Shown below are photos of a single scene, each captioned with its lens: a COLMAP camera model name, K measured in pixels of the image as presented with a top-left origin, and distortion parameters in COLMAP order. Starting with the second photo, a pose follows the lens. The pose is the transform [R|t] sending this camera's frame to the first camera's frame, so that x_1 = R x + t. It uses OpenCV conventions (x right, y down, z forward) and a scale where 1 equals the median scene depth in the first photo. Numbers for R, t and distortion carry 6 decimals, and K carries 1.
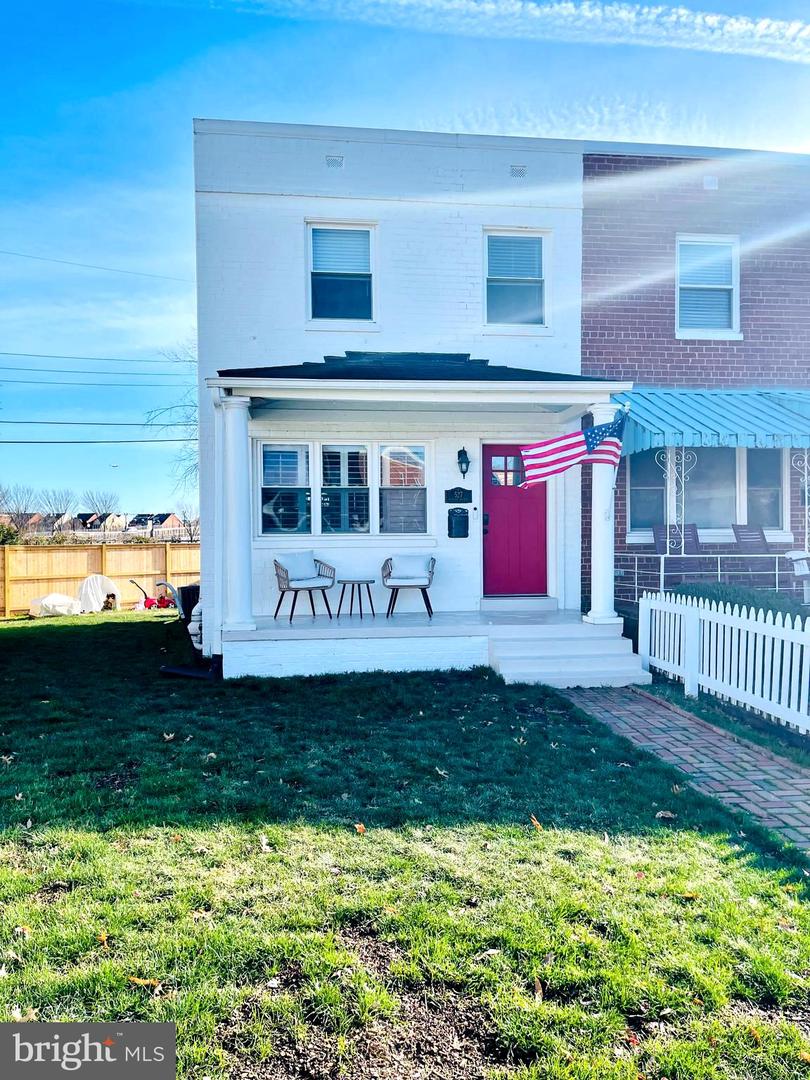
lens RADIAL K [[815.4, 0, 405.0], [0, 815.4, 540.0], [0, 0, 1]] dist [0.038786, -0.004186]
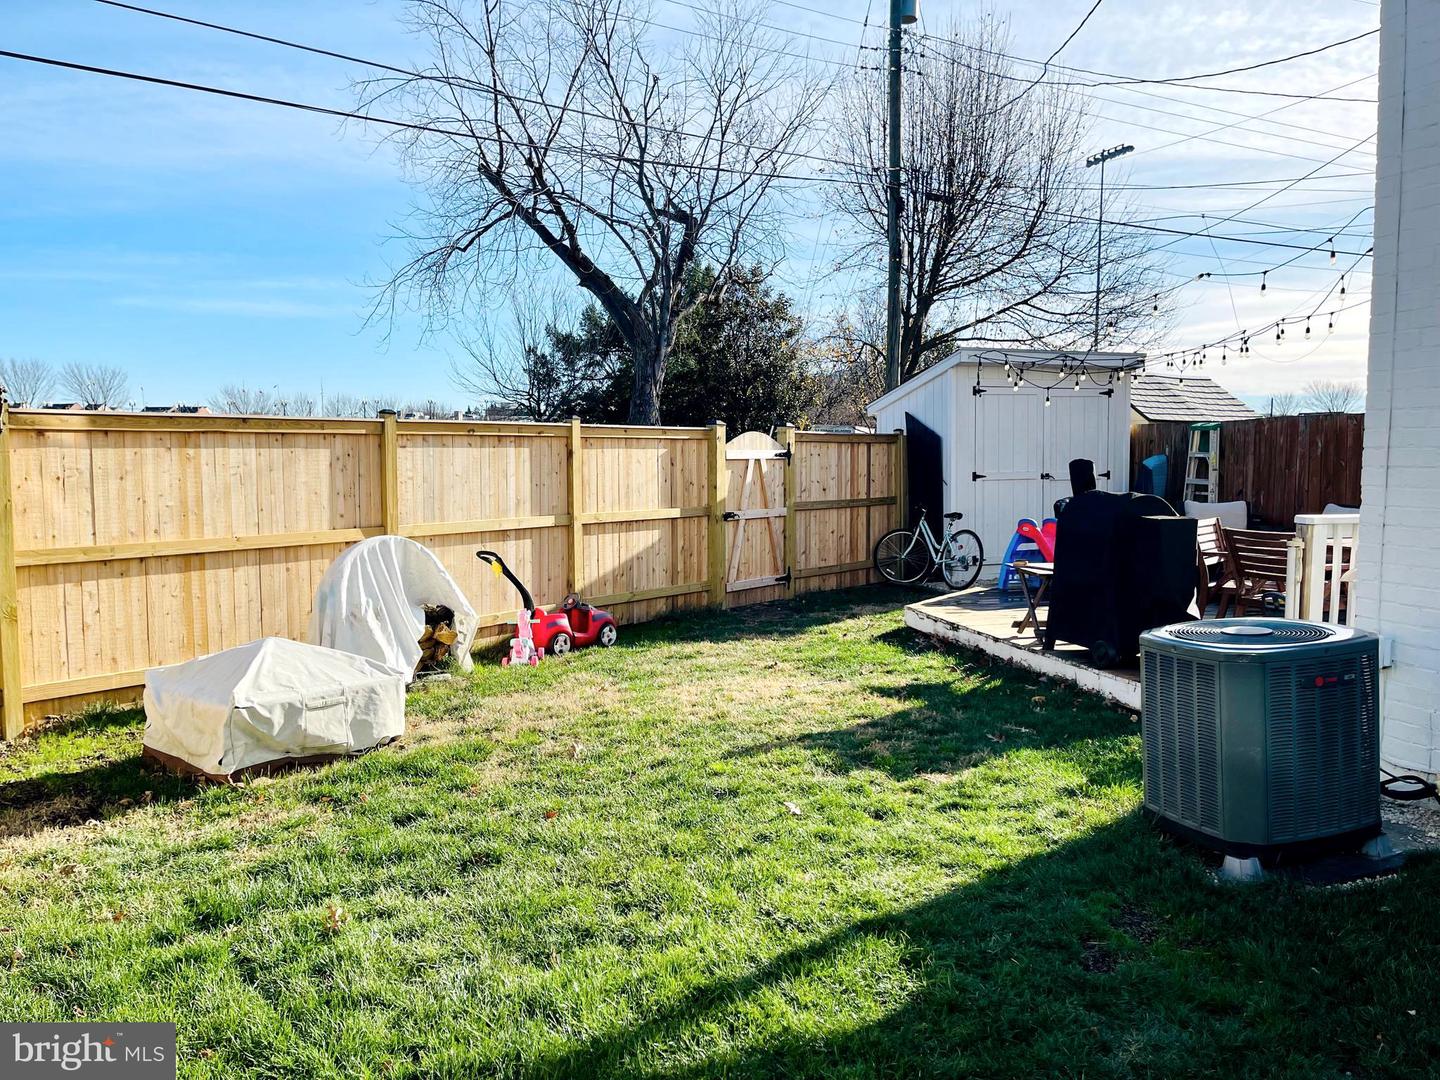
lens RADIAL K [[1087.2, 0, 720.0], [0, 1087.2, 540.0], [0, 0, 1]] dist [0.038786, -0.004186]
pose [[0.989130, -0.021664, 0.145440, -0.701310], [0.013131, 0.998150, 0.059372, 0.055144], [-0.146457, -0.056816, 0.987584, 1.422168]]
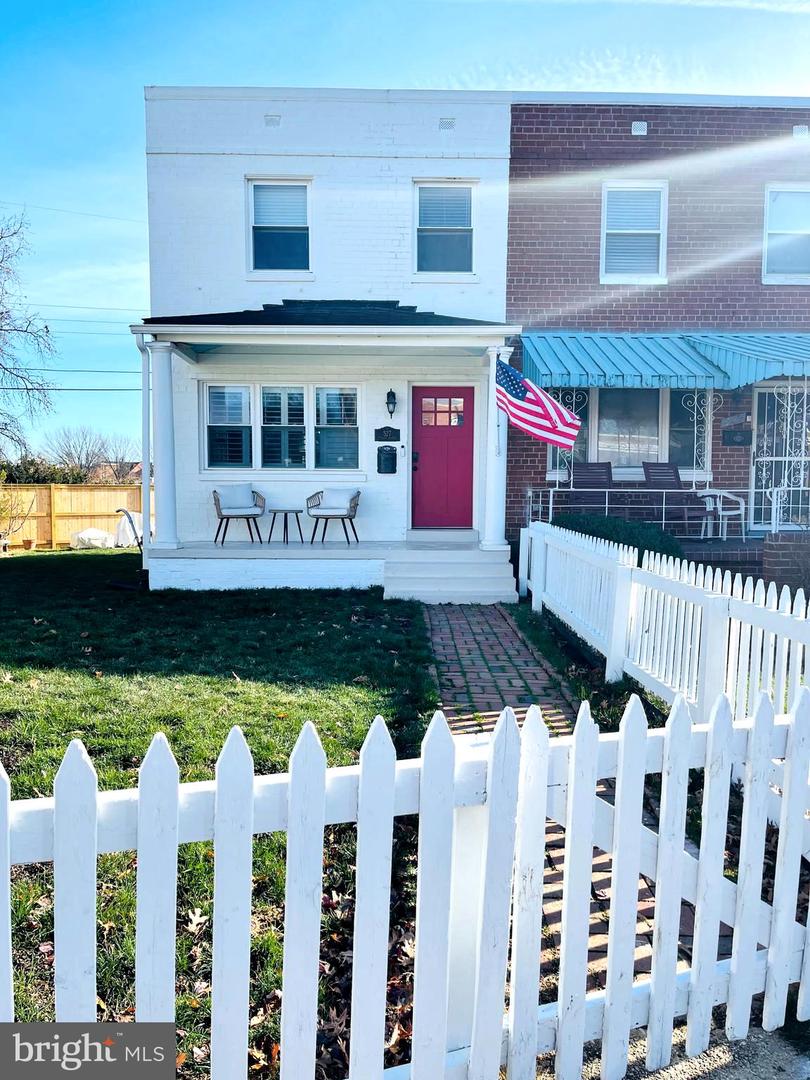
lens RADIAL K [[815.4, 0, 405.0], [0, 815.4, 540.0], [0, 0, 1]] dist [0.038786, -0.004186]
pose [[0.994173, 0.018252, -0.106236, 0.207721], [-0.011931, 0.998137, 0.059836, 0.020851], [0.107130, -0.058219, 0.992539, -0.082610]]
